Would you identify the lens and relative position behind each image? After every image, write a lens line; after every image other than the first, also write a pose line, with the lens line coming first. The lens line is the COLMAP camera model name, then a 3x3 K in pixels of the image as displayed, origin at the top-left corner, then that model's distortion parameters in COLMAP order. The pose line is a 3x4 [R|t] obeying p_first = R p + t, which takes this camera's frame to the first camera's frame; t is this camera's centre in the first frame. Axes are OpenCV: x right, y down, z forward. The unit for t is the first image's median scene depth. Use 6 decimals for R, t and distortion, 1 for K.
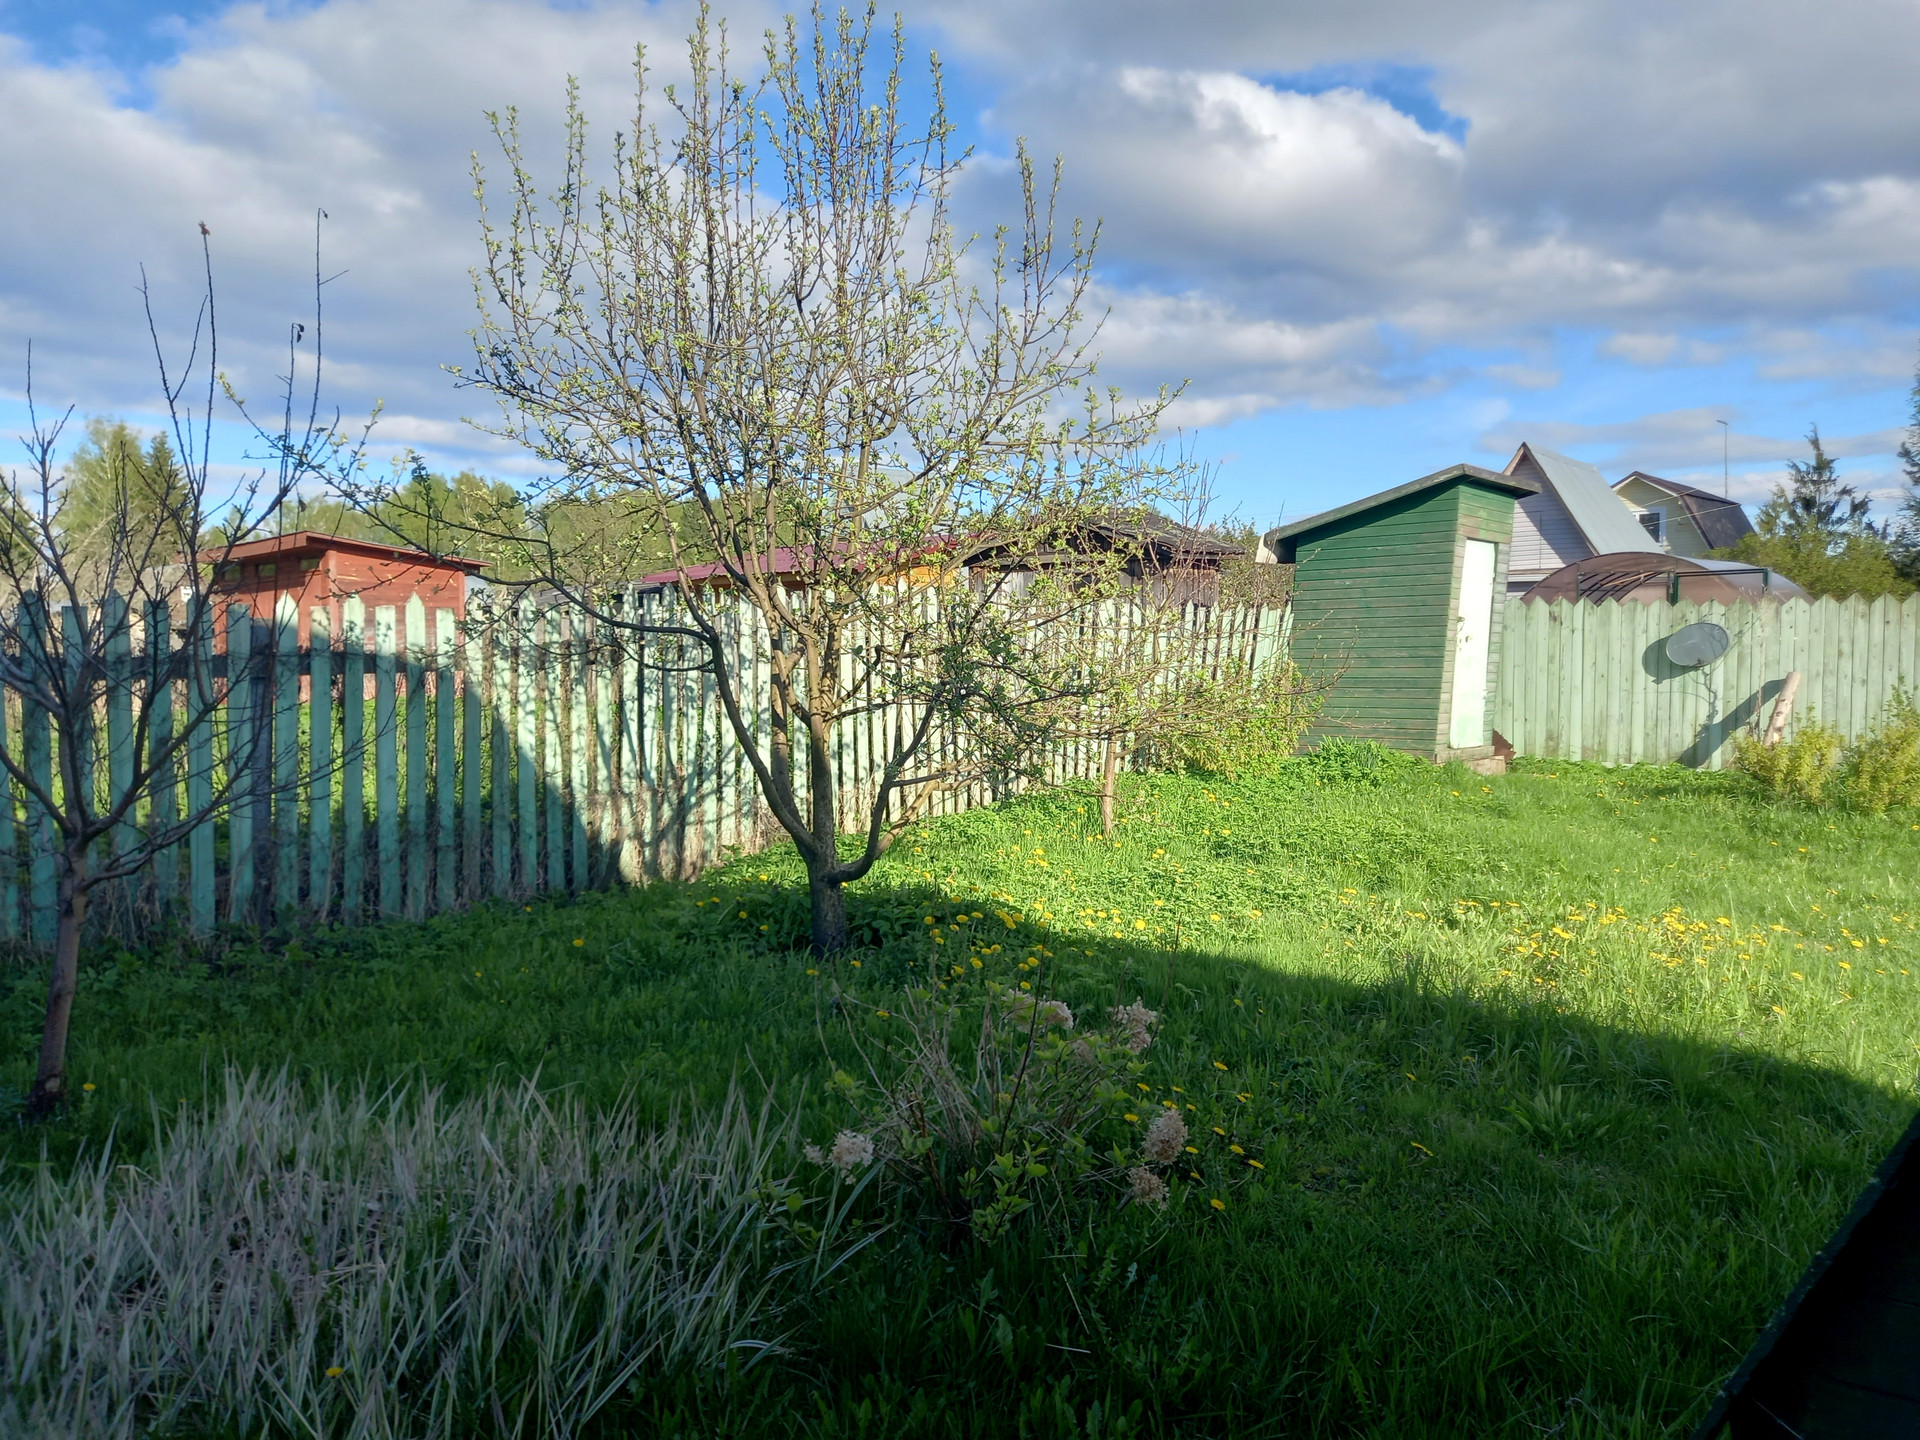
lens RADIAL K [[1395.3, 0, 917.3], [0, 1395.3, 708.7], [0, 0, 1]] dist [0.068442, -0.051259]
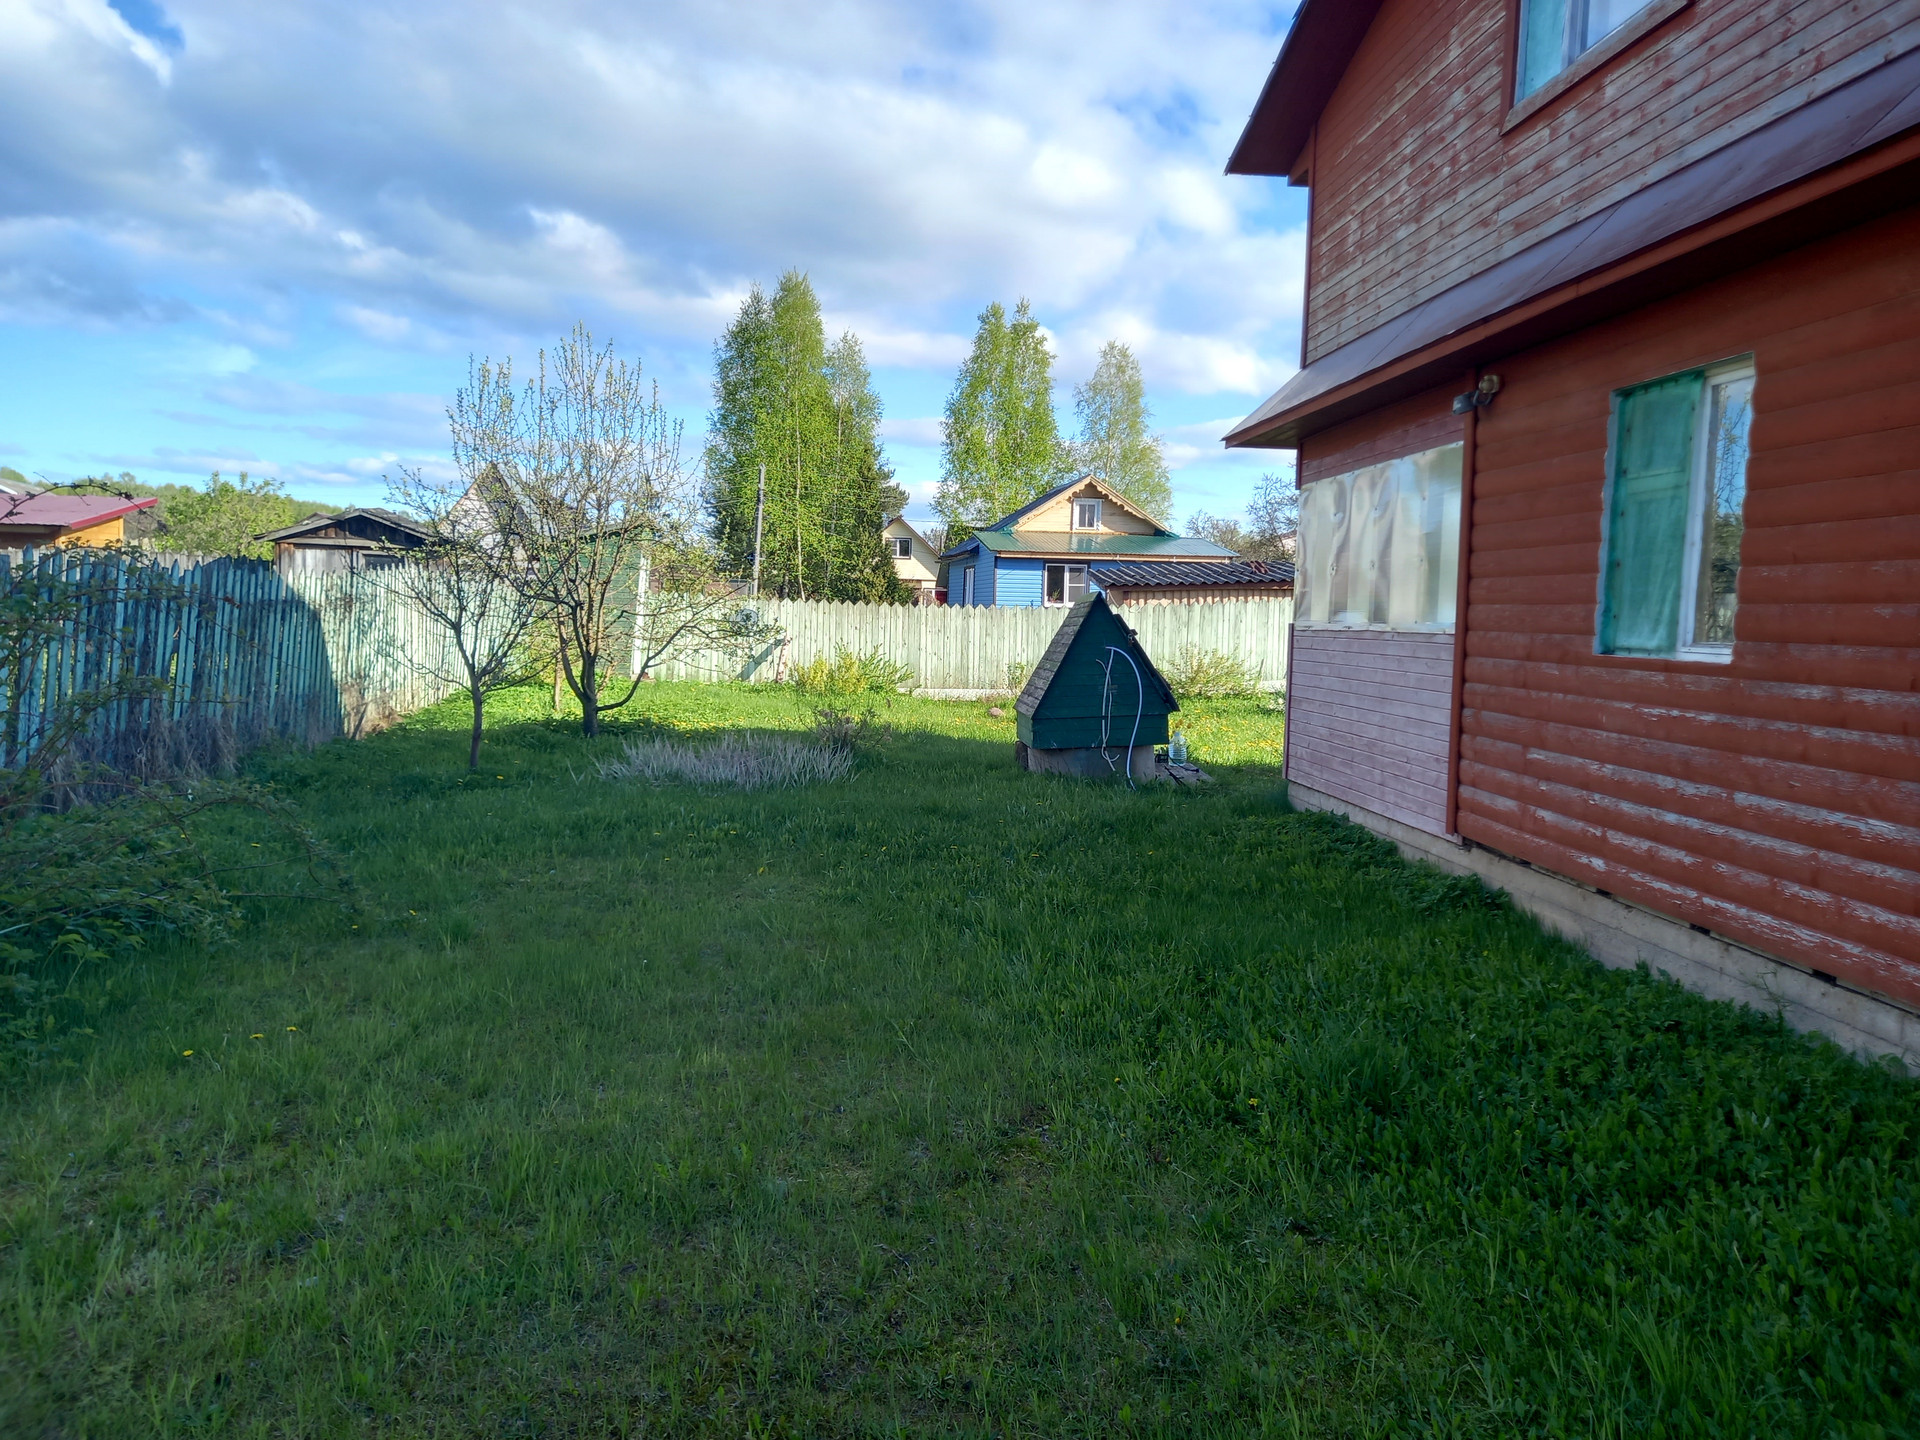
lens RADIAL K [[1395.3, 0, 955.2], [0, 1395.3, 724.8], [0, 0, 1]] dist [0.068442, -0.051259]
pose [[0.659108, -0.023824, 0.751671, -0.709915], [-0.001875, 0.999443, 0.033322, 0.033775], [-0.752046, -0.023372, 0.658696, -0.492258]]
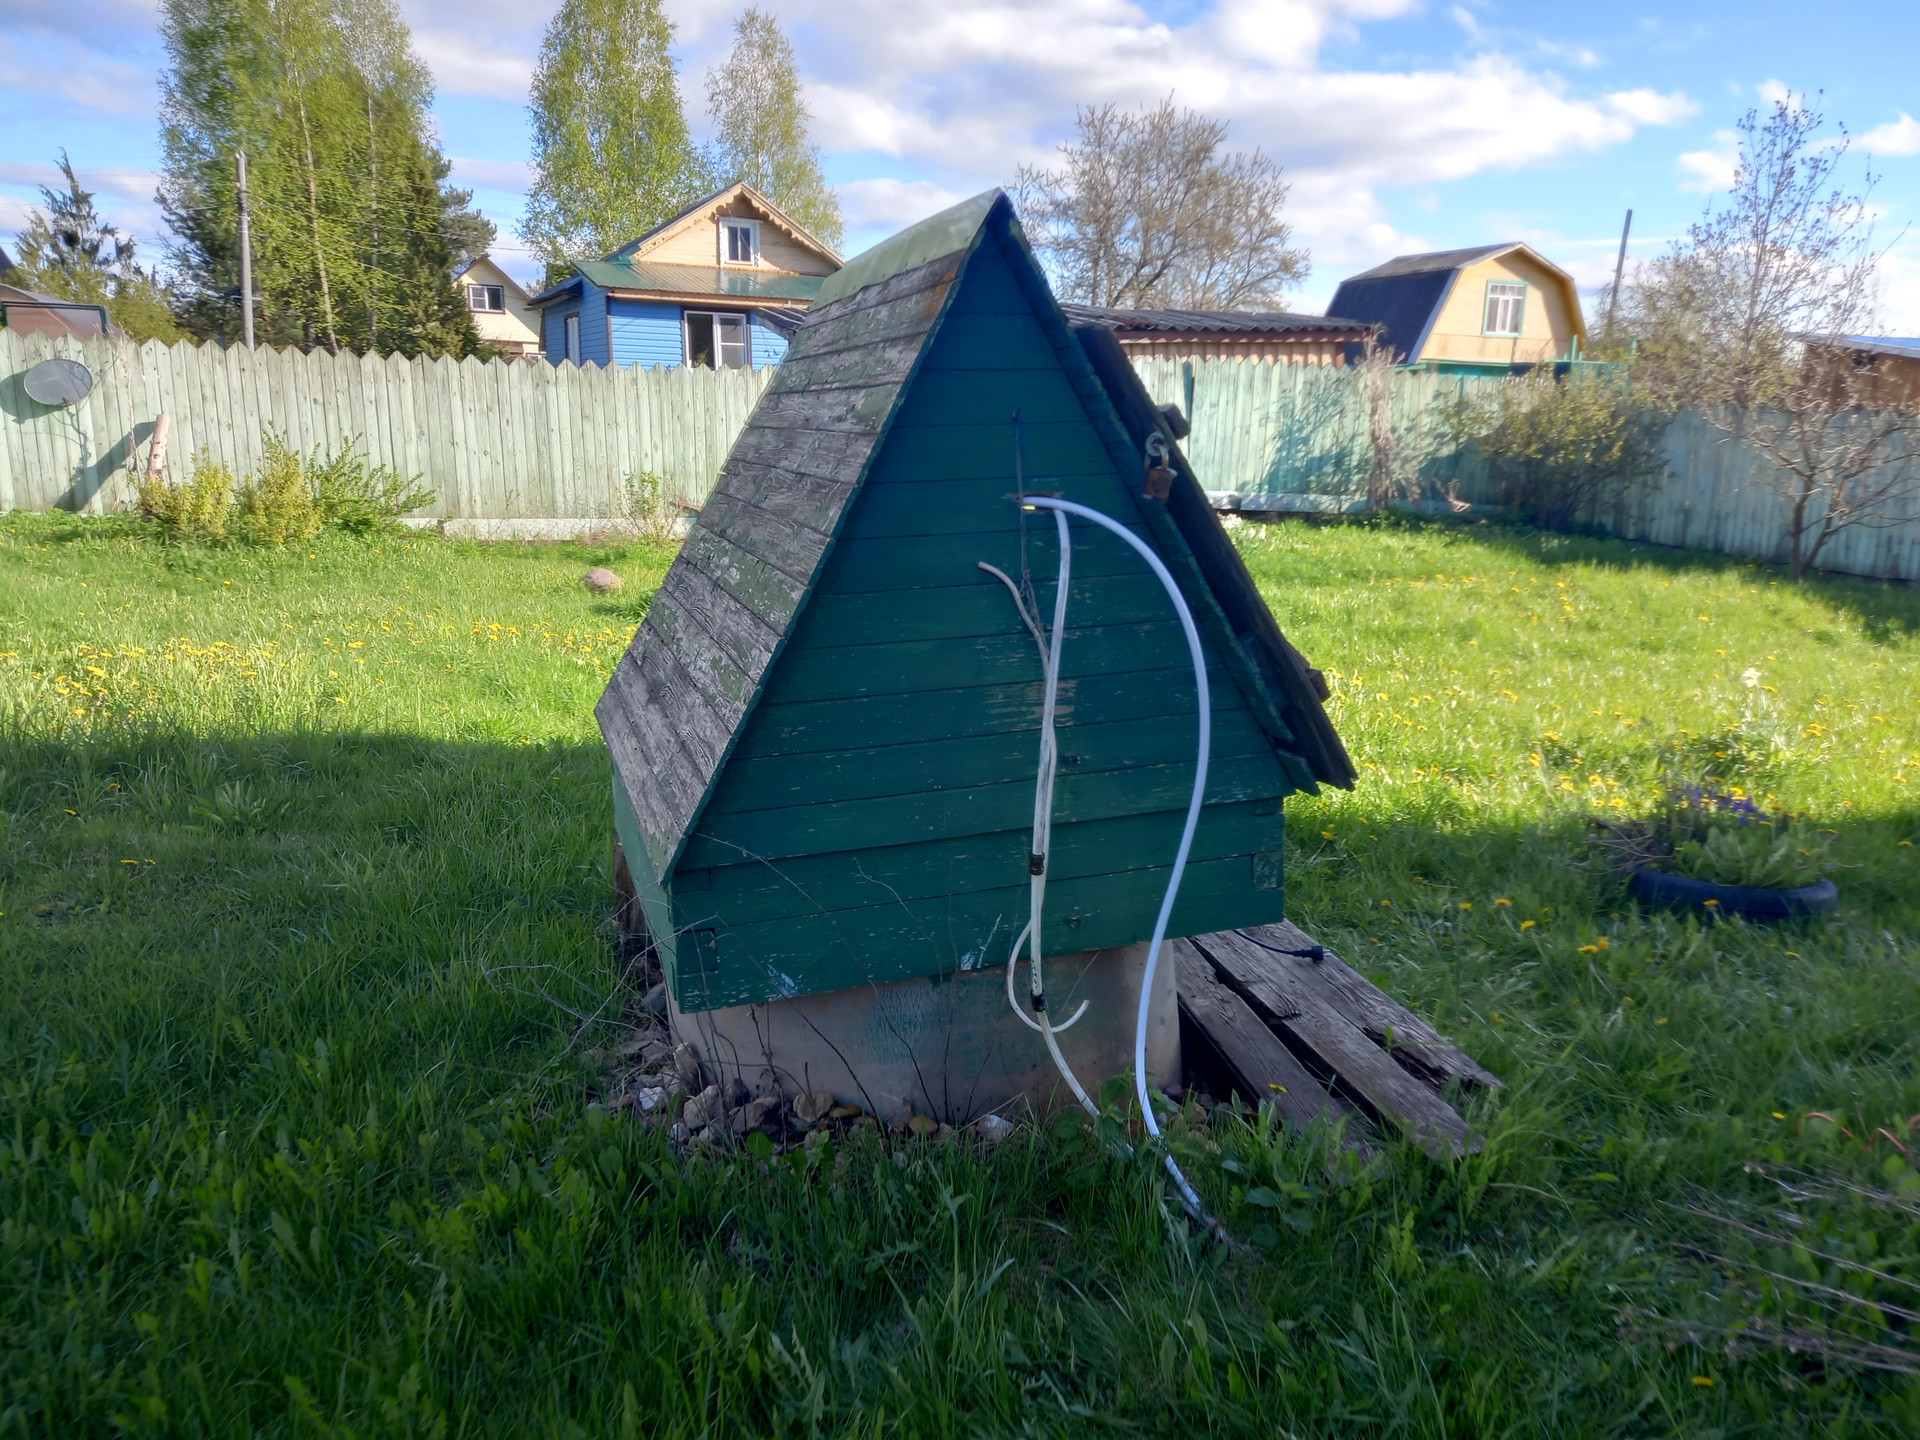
lens RADIAL K [[1395.3, 0, 1007.0], [0, 1395.3, 770.6], [0, 0, 1]] dist [0.068442, -0.051259]
pose [[0.424163, -0.196010, 0.884118, -0.079455], [0.004030, 0.976693, 0.214601, 0.006951], [-0.905577, -0.087463, 0.415068, -0.000628]]
